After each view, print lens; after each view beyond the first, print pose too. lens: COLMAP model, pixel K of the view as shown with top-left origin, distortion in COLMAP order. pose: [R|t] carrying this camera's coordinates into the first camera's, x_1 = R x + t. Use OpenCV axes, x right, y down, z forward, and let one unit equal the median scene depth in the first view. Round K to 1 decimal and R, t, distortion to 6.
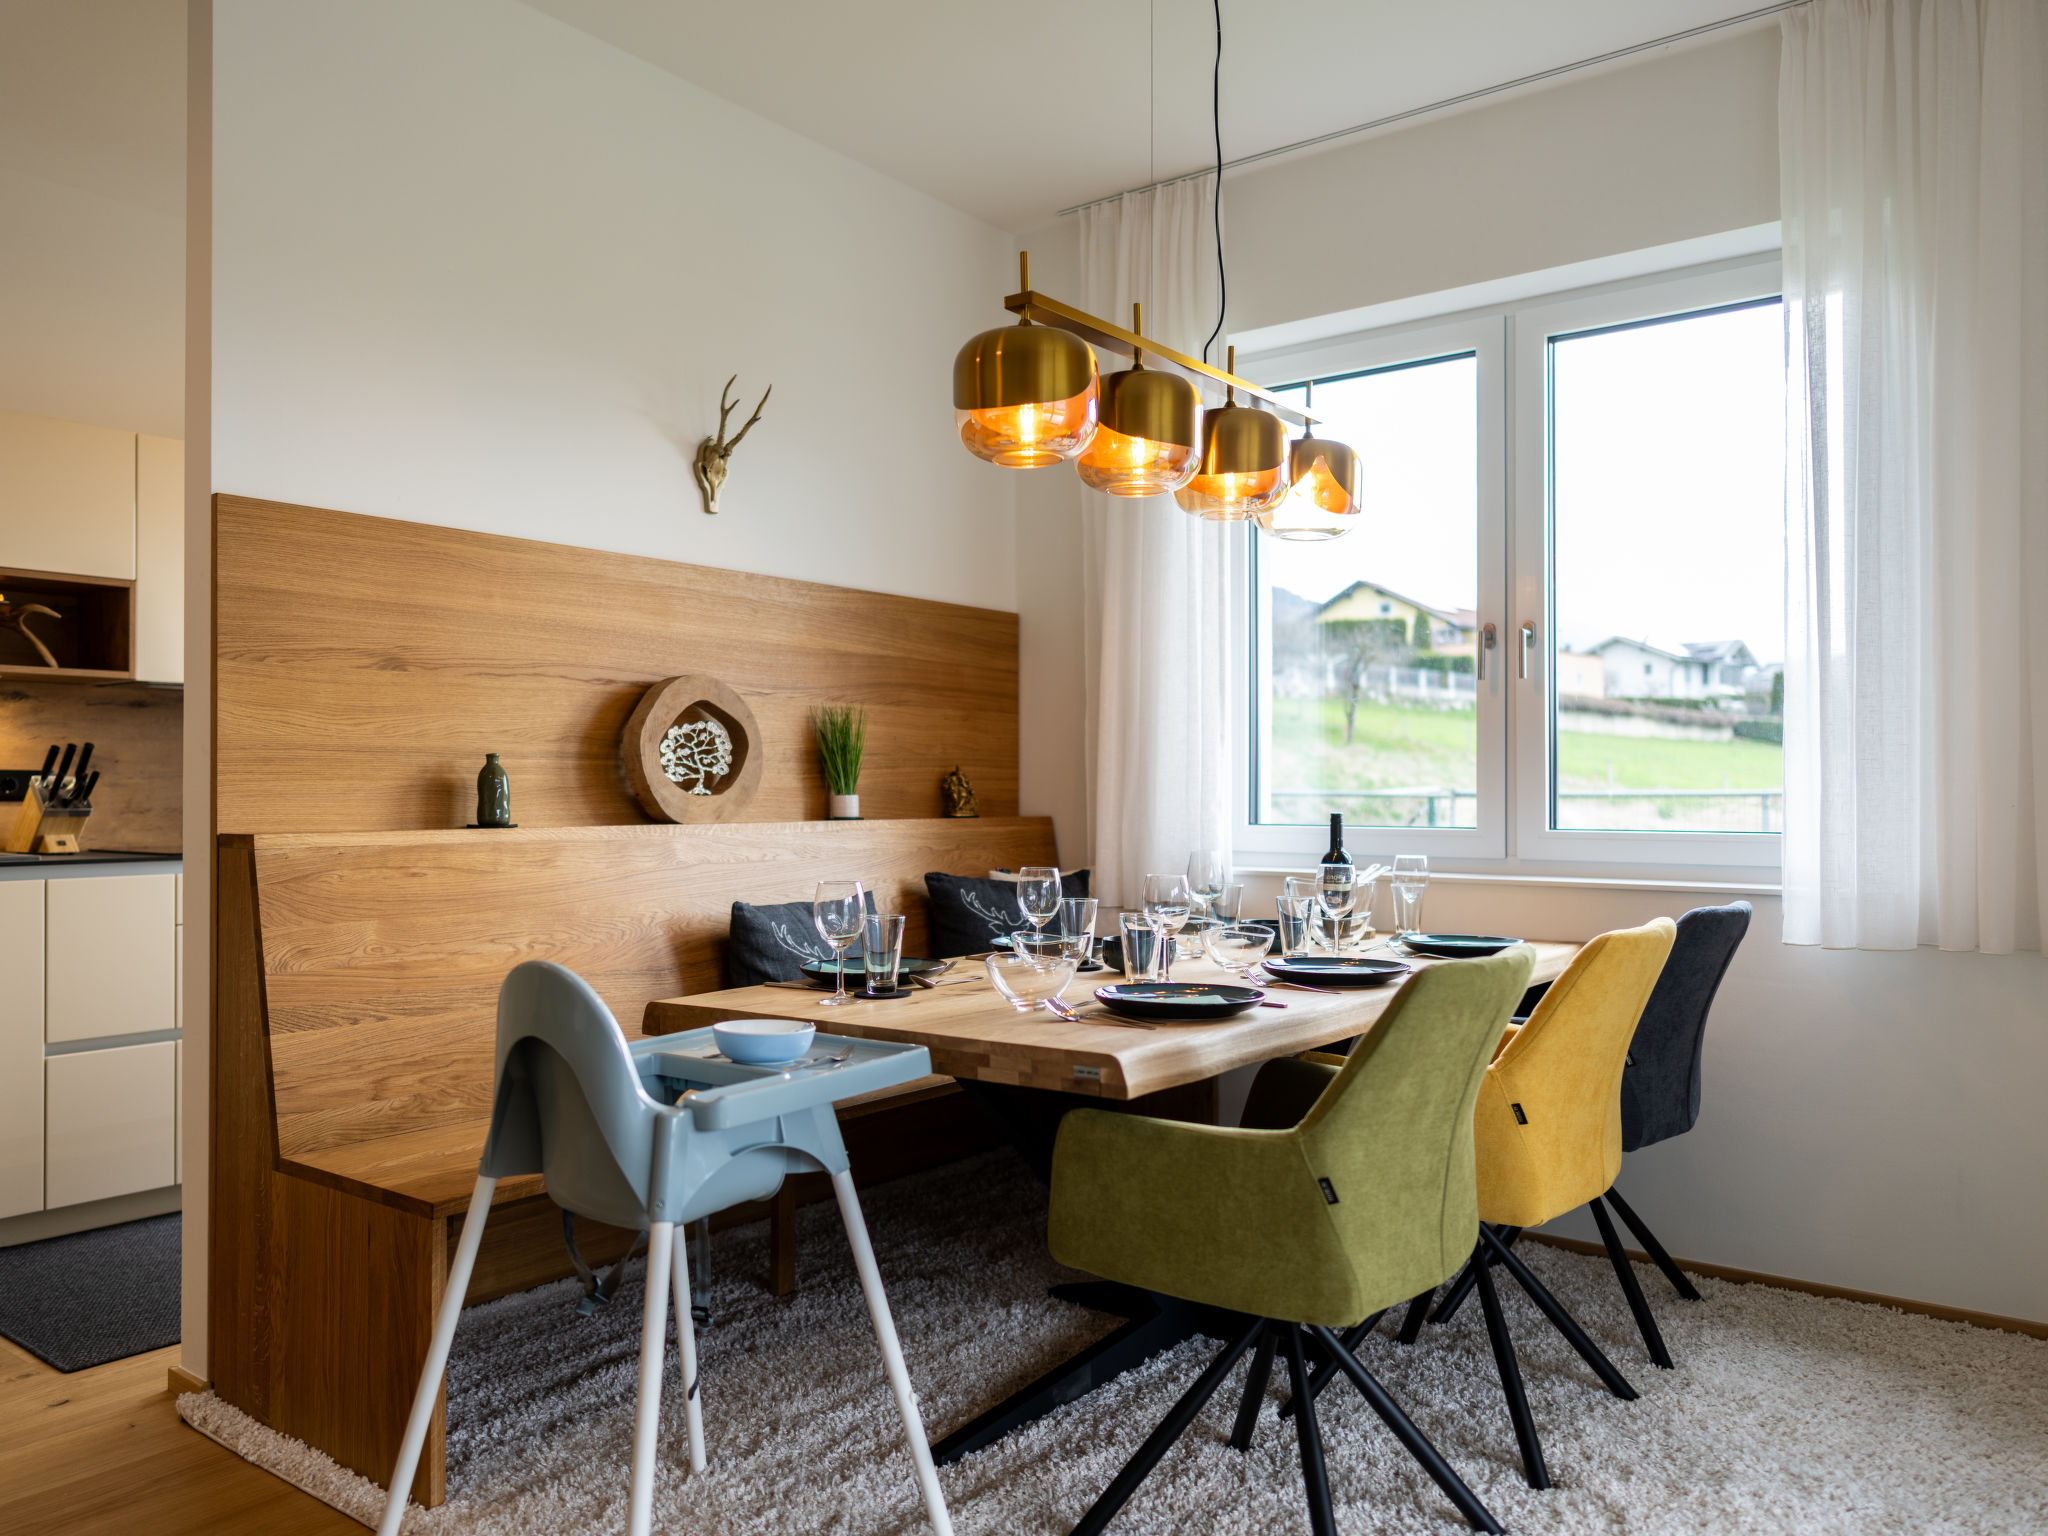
lens RADIAL K [[1517.4, 0, 1020.2], [0, 1517.4, 770.1], [0, 0, 1]] dist [-0.003653, 0.001771]
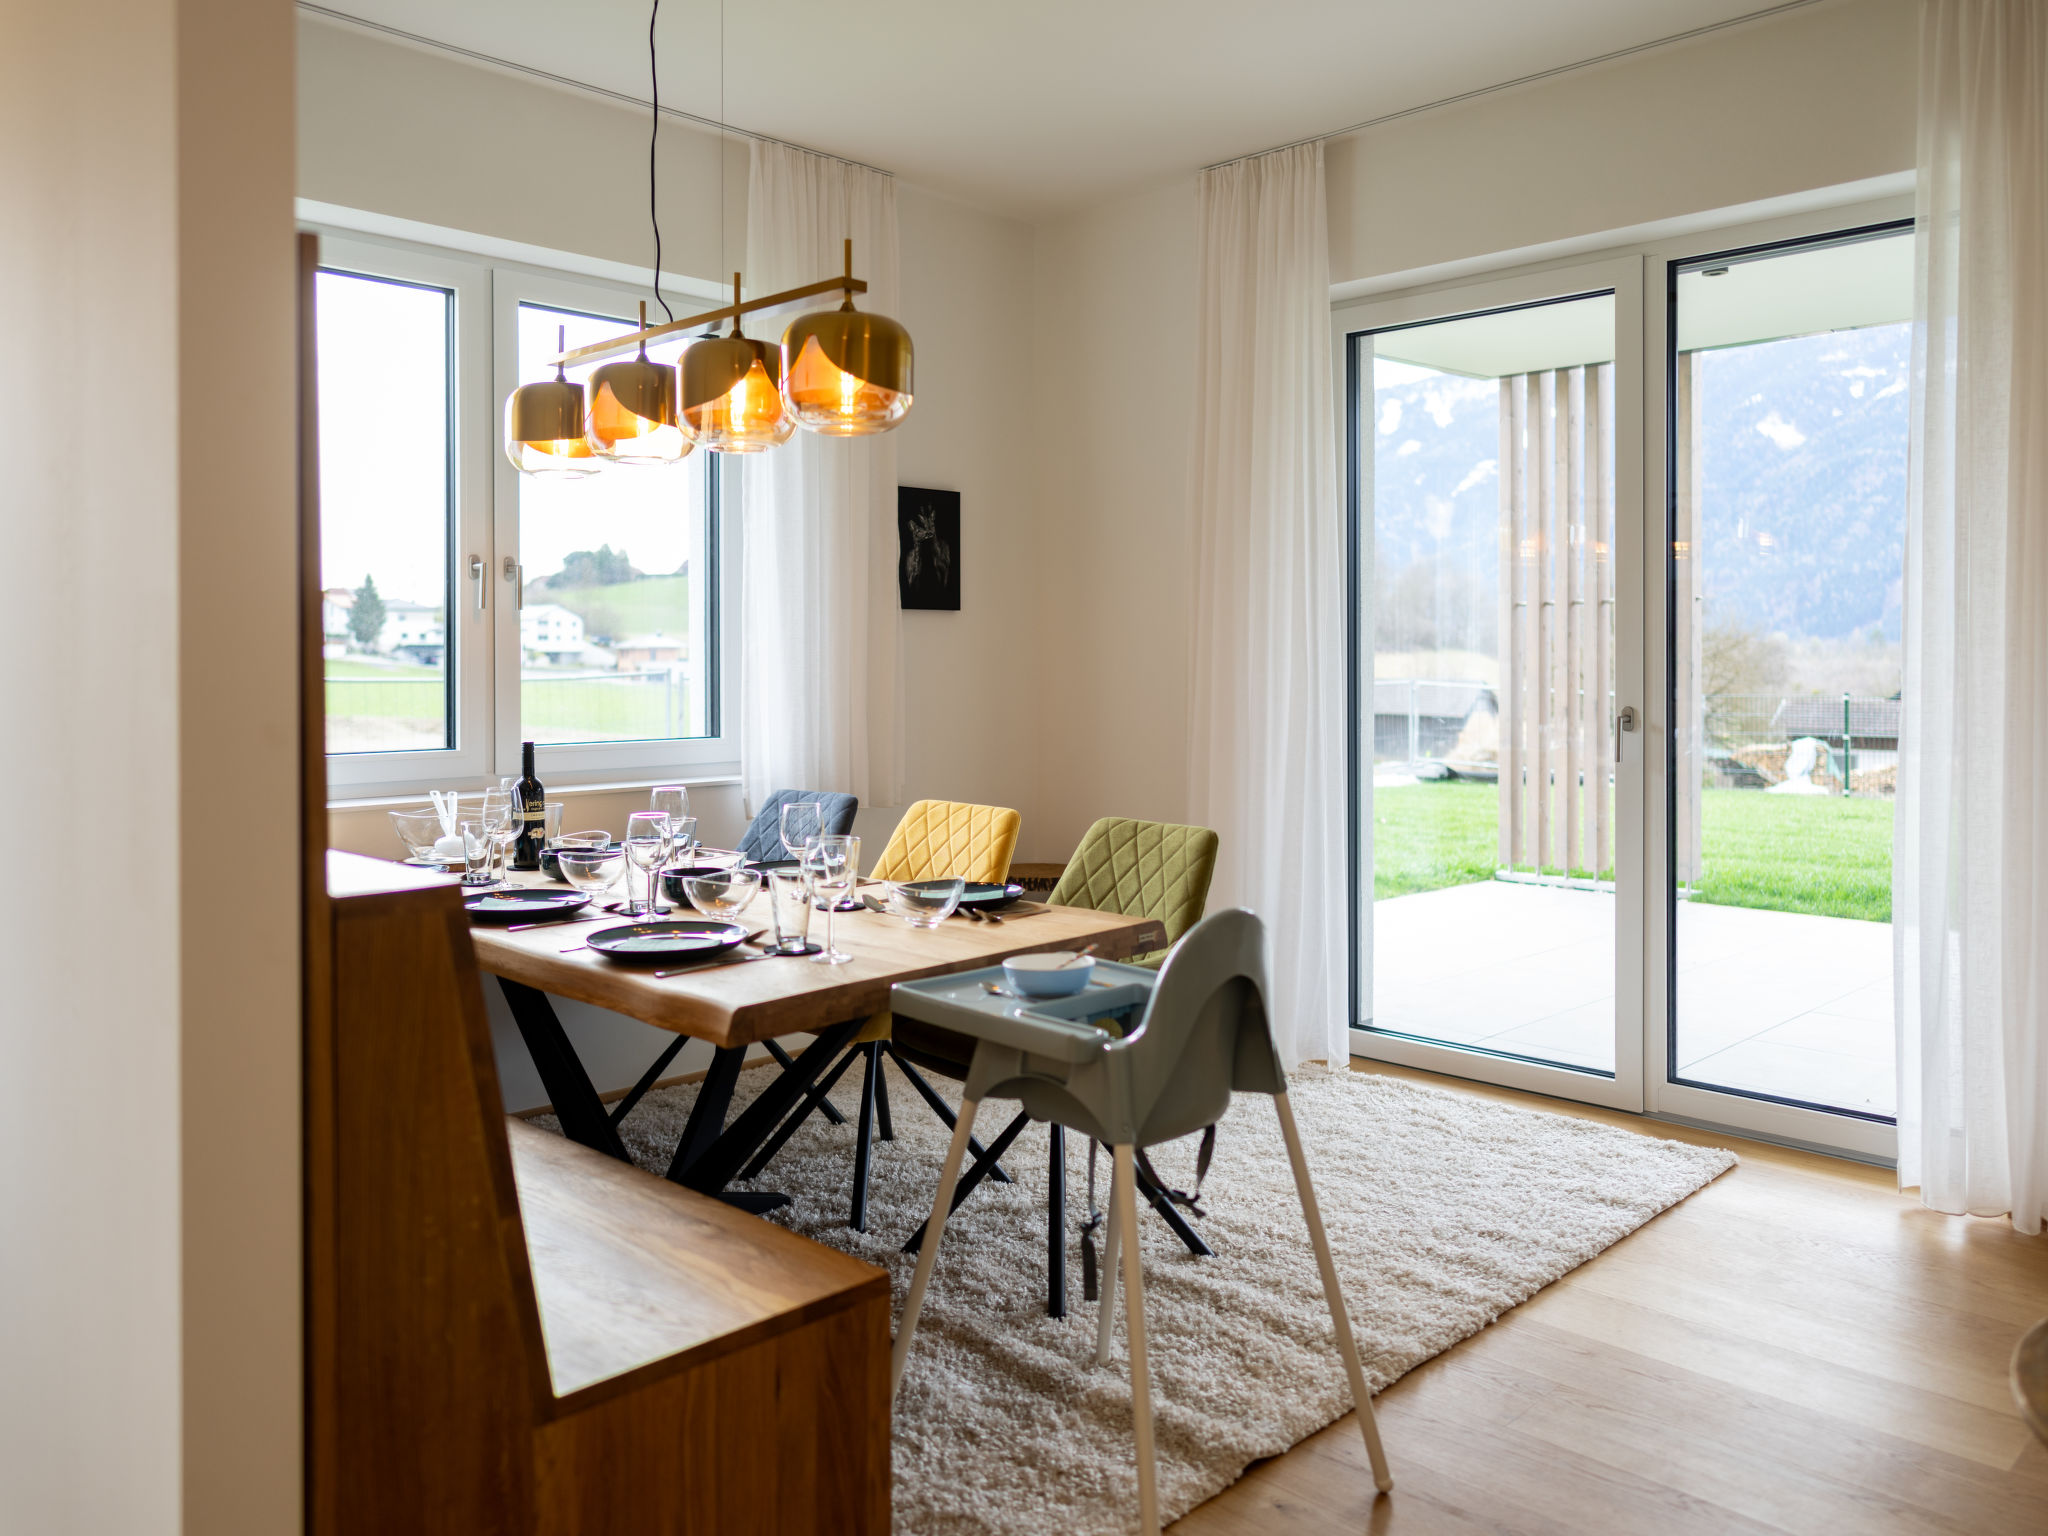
lens RADIAL K [[1558.3, 0, 1022.1], [0, 1558.3, 674.1], [0, 0, 1]] dist [-0.004894, -0.002152]
pose [[0.120600, -0.010280, 0.992648, -0.900317], [-0.011161, 0.999869, 0.011711, -0.037728], [-0.992638, -0.012491, 0.120469, 0.615023]]
